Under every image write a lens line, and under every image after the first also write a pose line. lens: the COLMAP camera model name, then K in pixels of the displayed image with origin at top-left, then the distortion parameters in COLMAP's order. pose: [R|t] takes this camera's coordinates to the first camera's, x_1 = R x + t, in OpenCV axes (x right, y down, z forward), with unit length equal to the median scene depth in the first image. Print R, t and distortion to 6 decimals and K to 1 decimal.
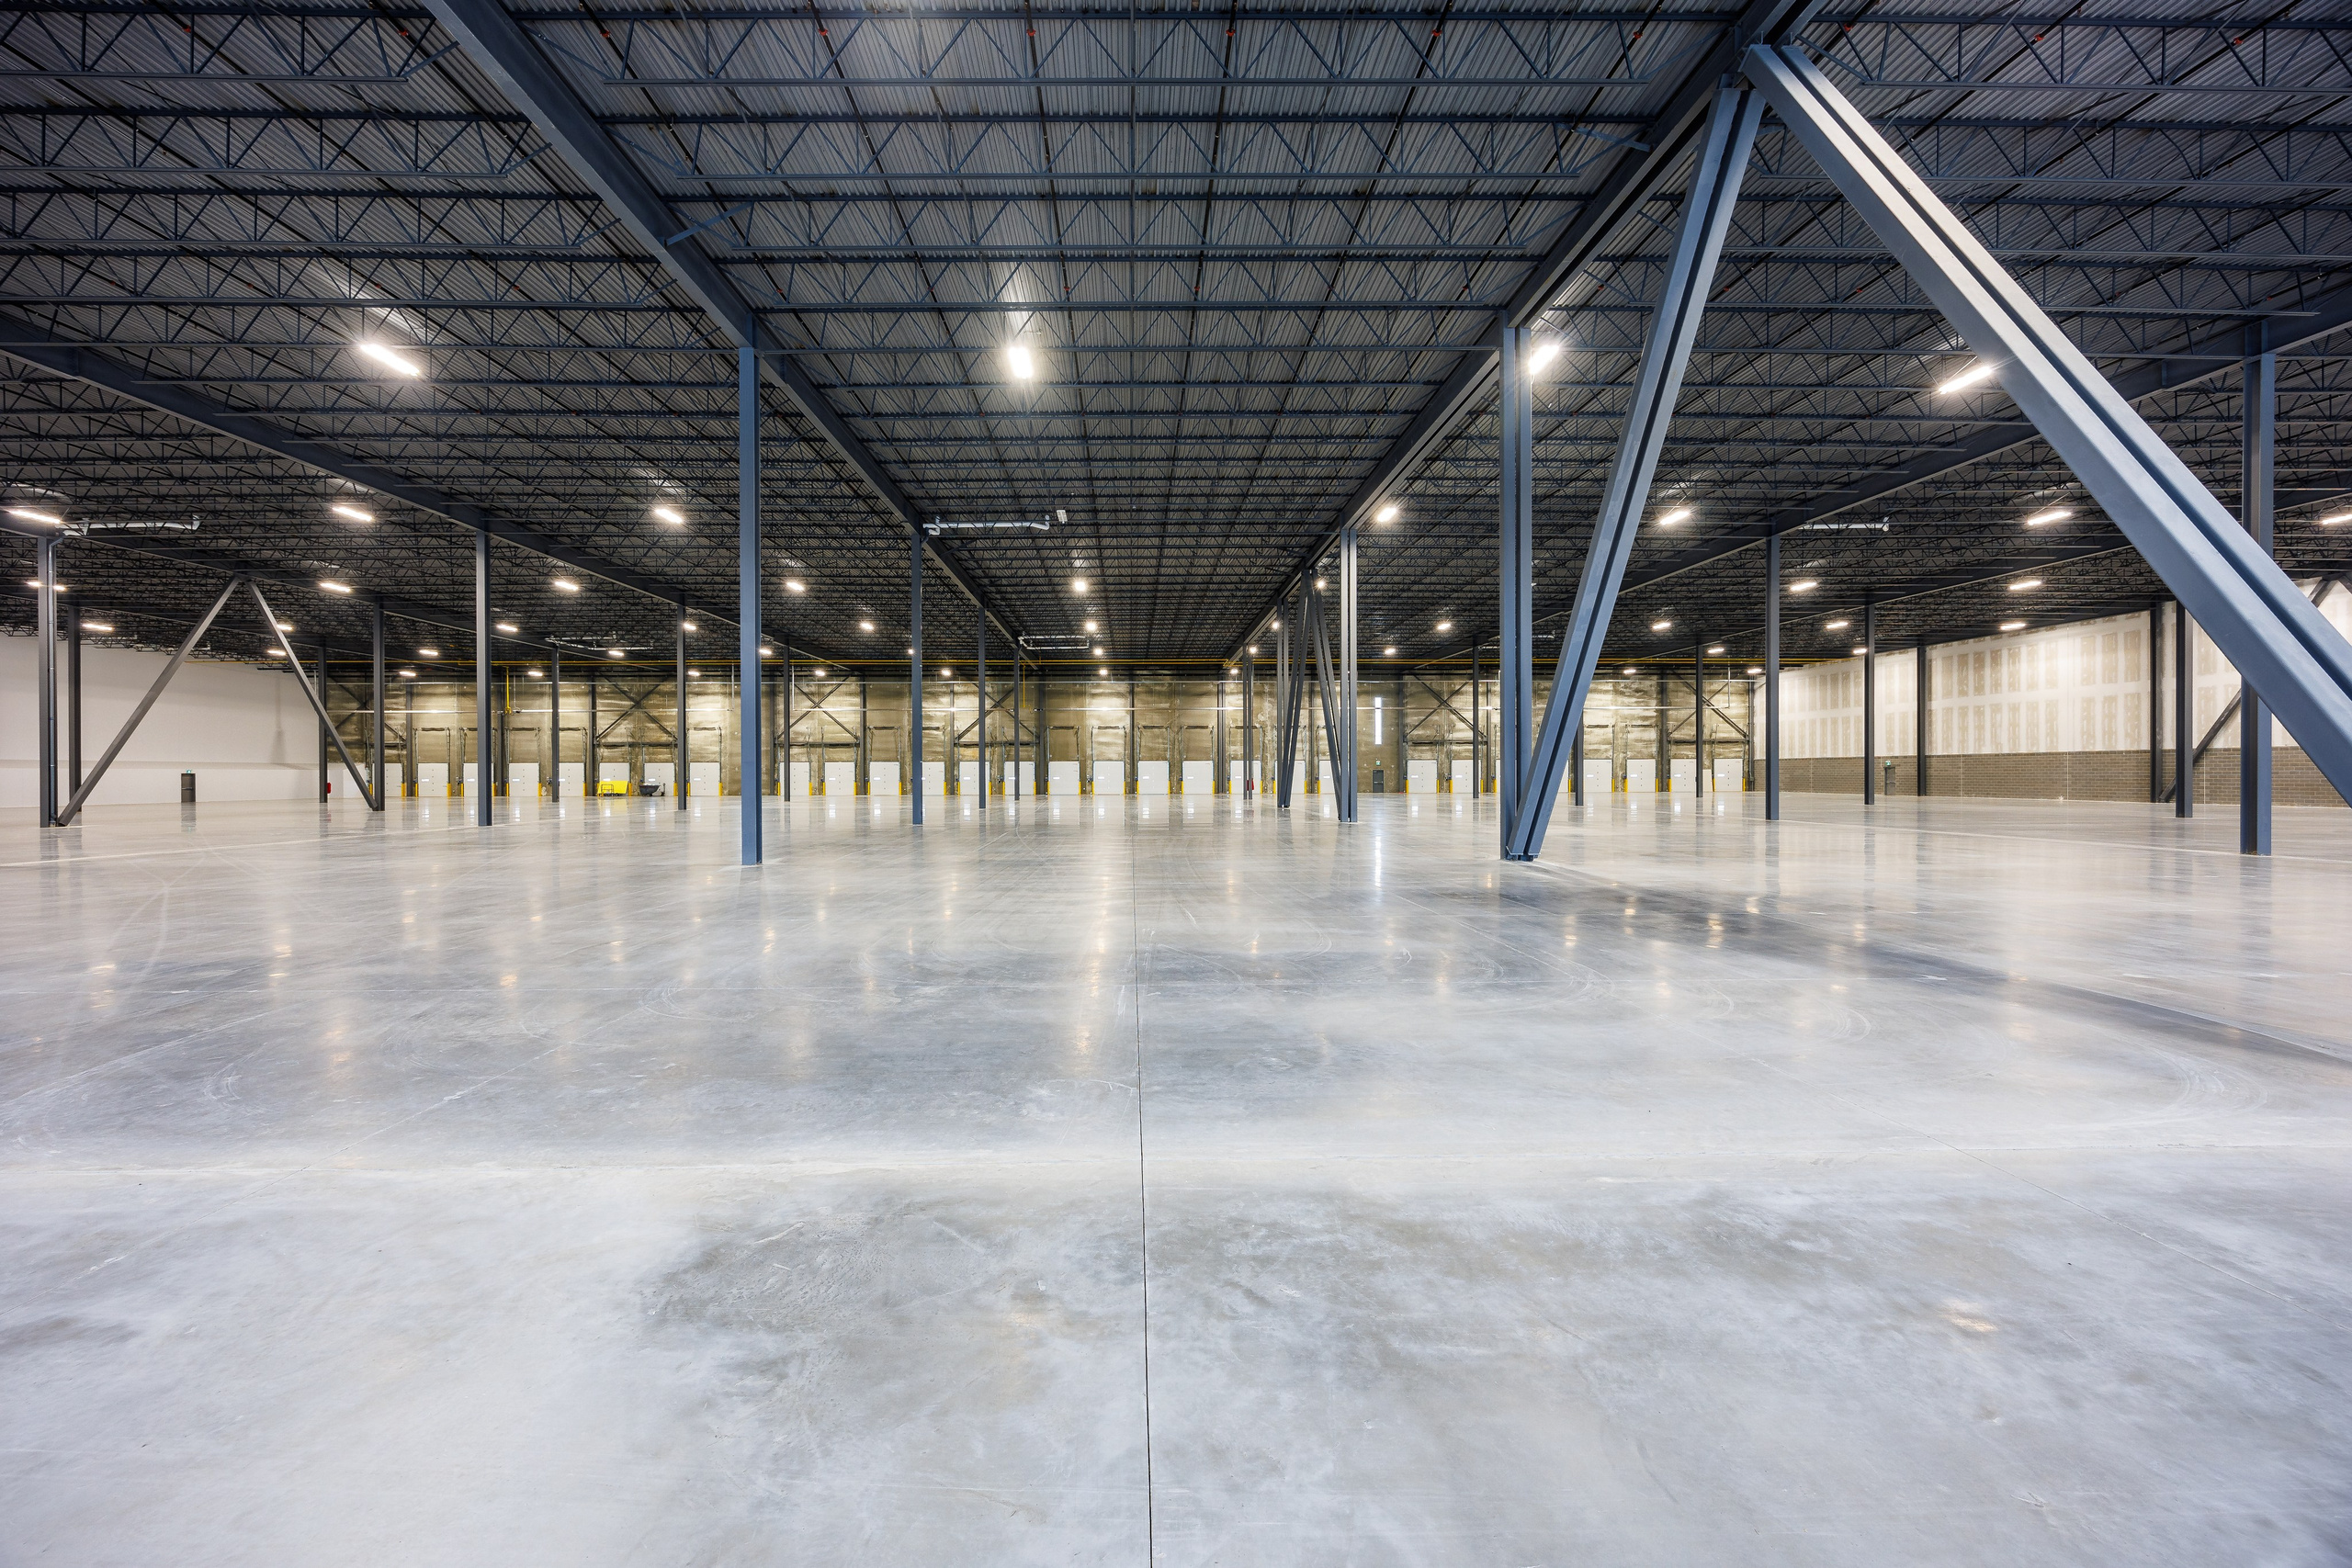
lens RADIAL K [[952.1, 0, 1171.6], [0, 952.1, 784.7], [0, 0, 1]] dist [0.016469, 0.000364]
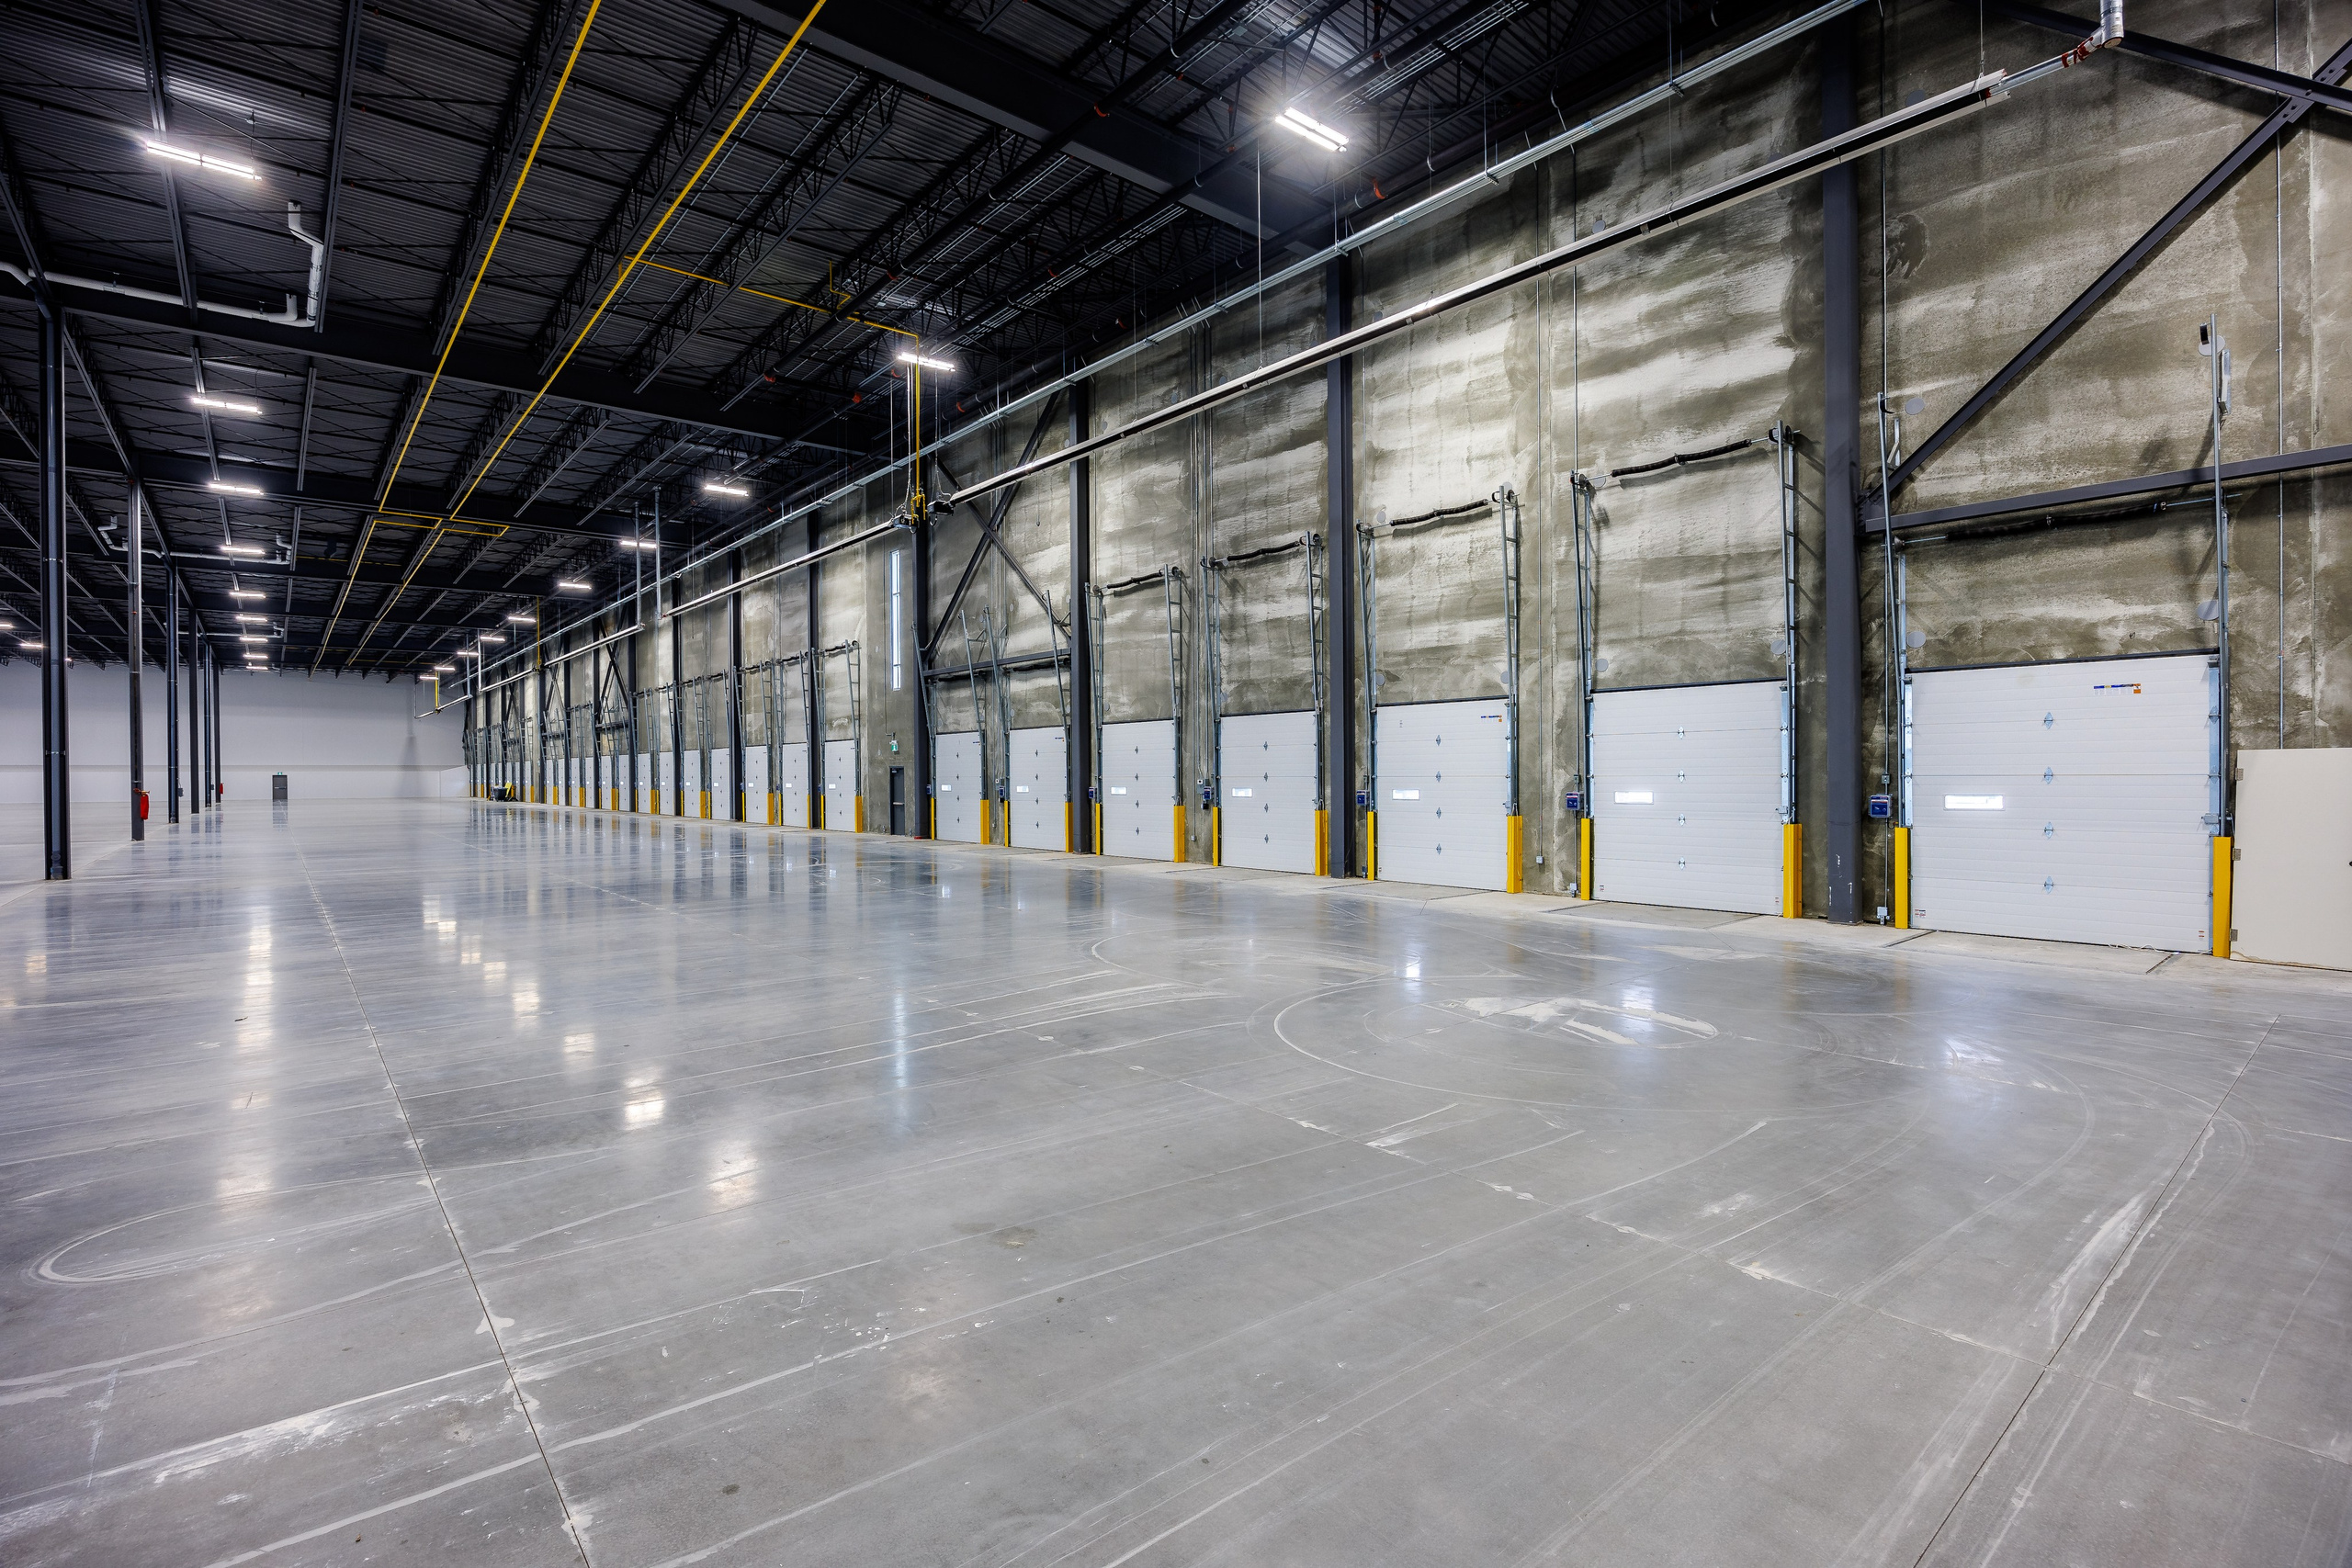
lens RADIAL K [[1077.8, 0, 1263.0], [0, 1077.8, 716.9], [0, 0, 1]] dist [-0.010484, -0.000954]
pose [[0.633192, -0.040651, -0.772927, 0.579161], [-0.006264, 0.998318, -0.057636, -0.012304], [0.773970, 0.041336, 0.631872, 0.847870]]
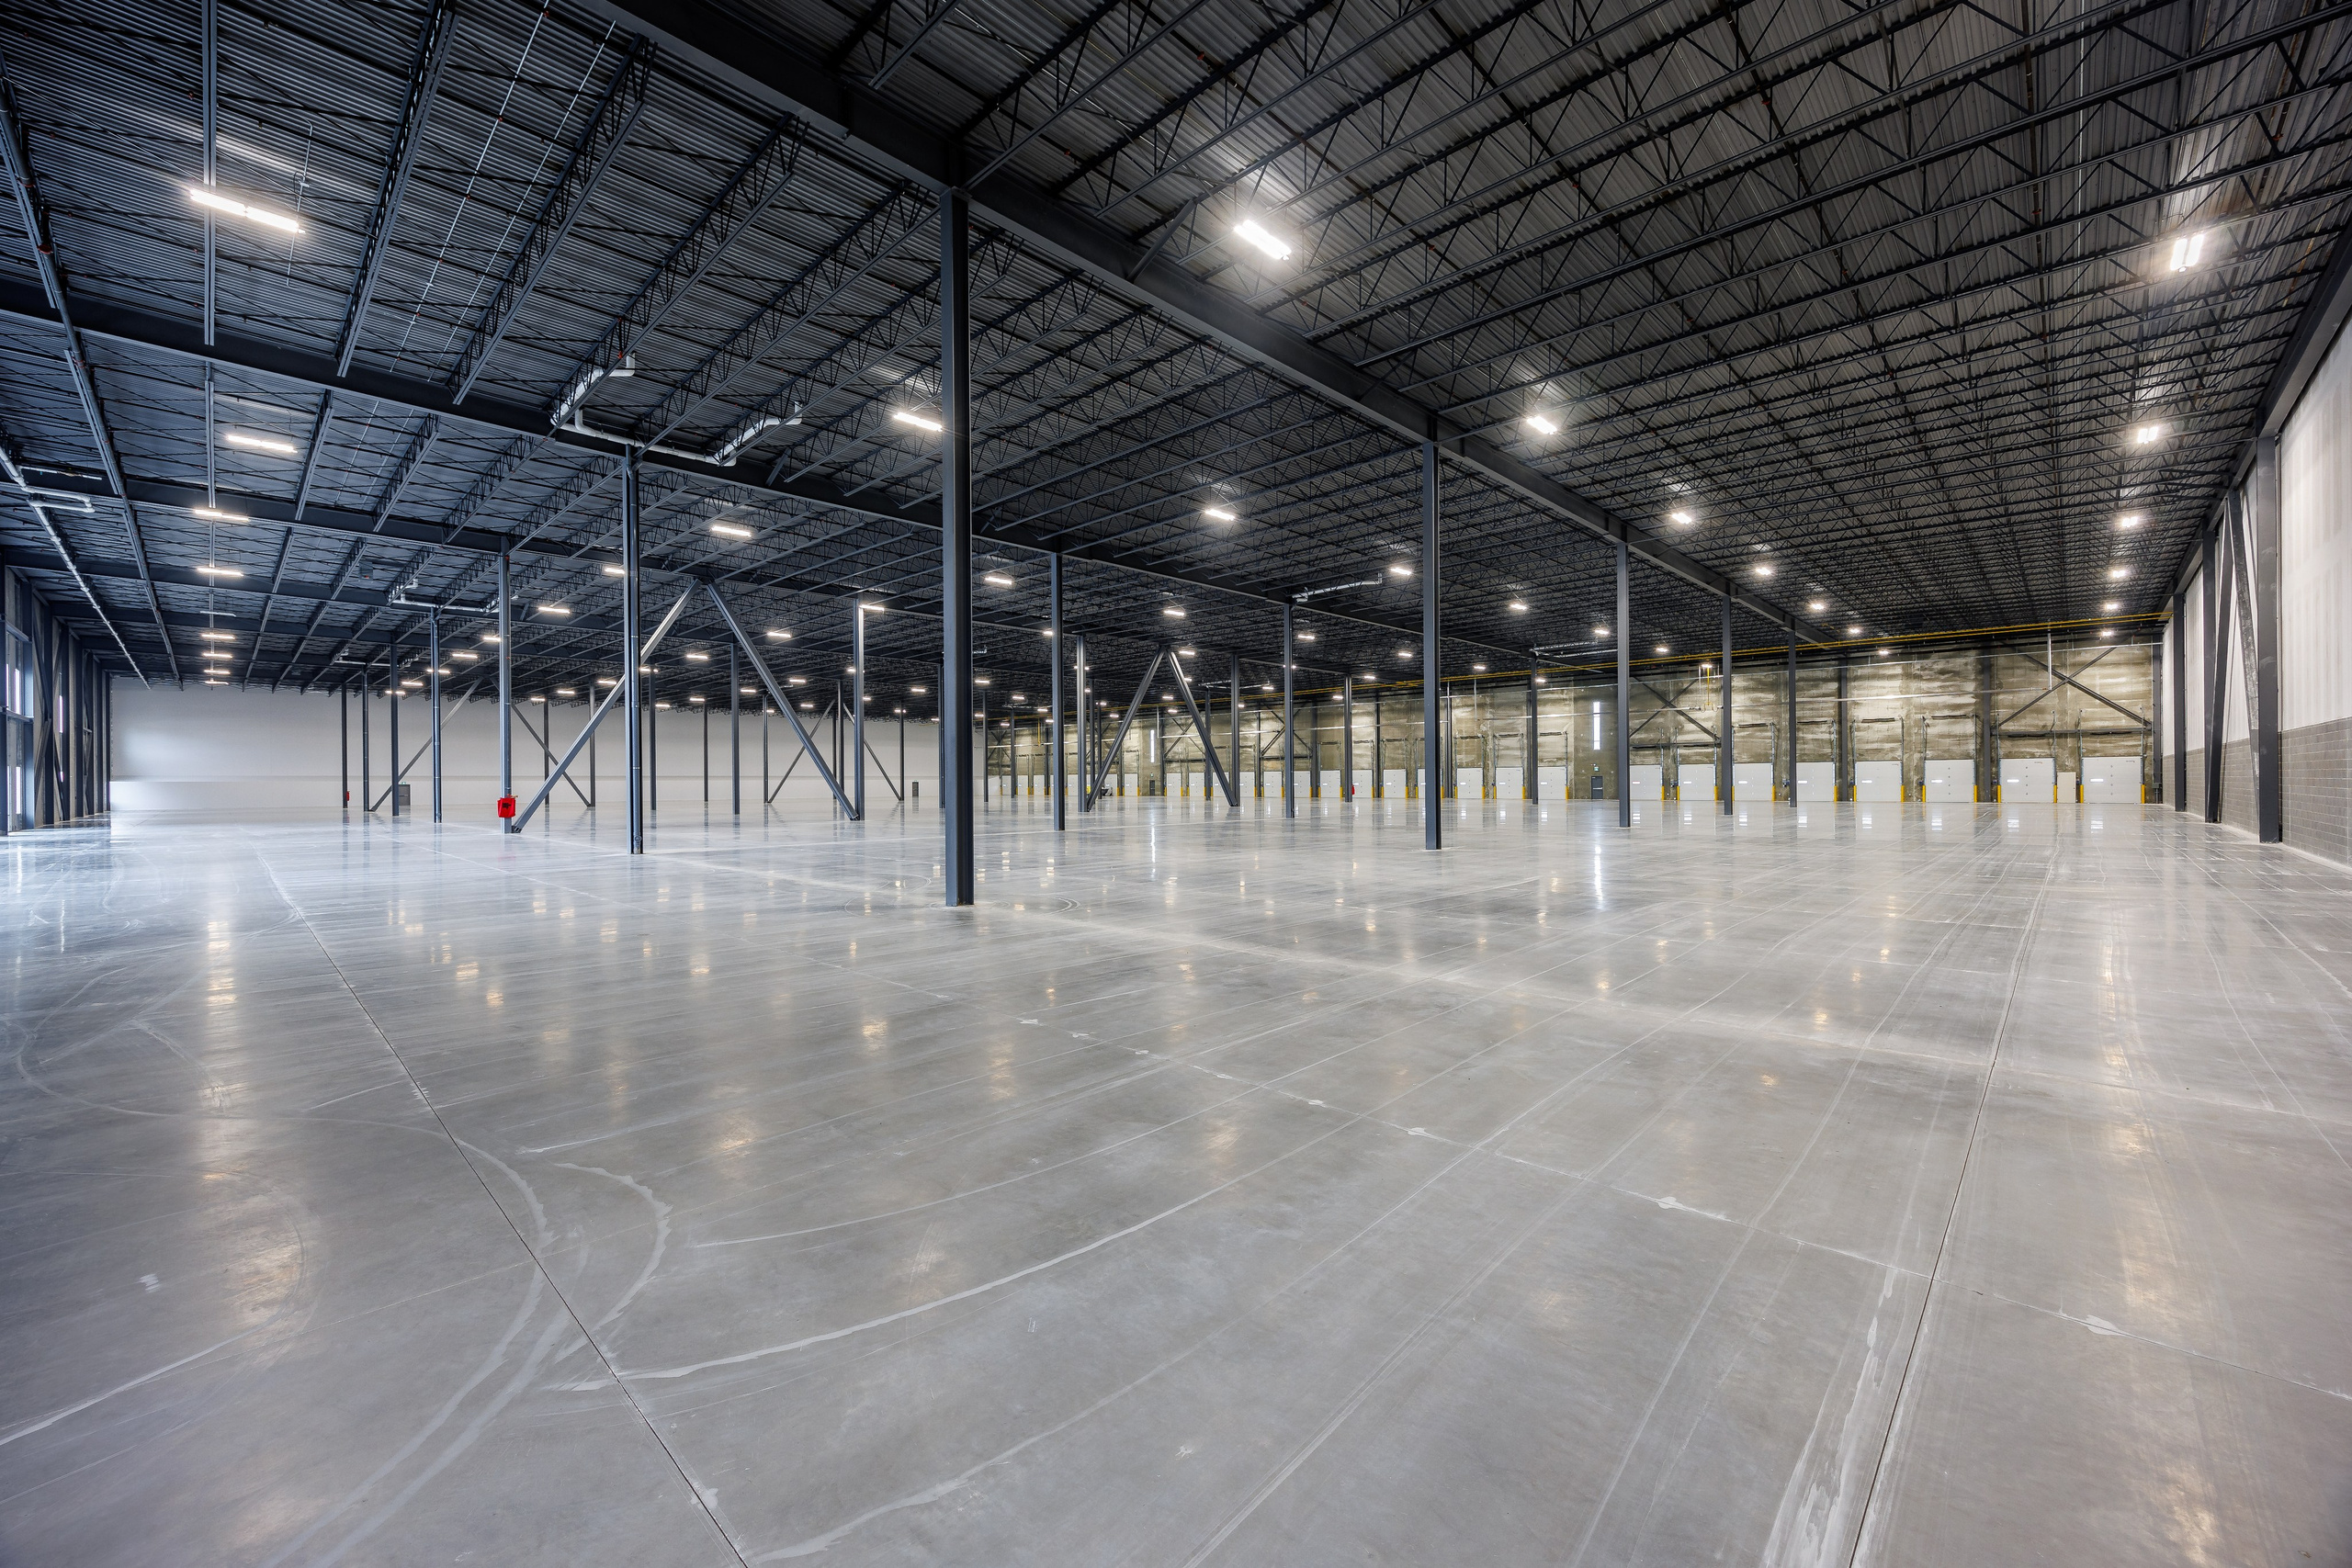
lens RADIAL K [[947.8, 0, 1214.7], [0, 947.8, 786.5], [0, 0, 1]] dist [0.019388, 0.001468]
pose [[0.713307, 0.002473, -0.700847, 0.614192], [-0.003816, 0.999993, -0.000355, -0.002407], [0.700841, 0.002928, 0.713311, 0.021740]]
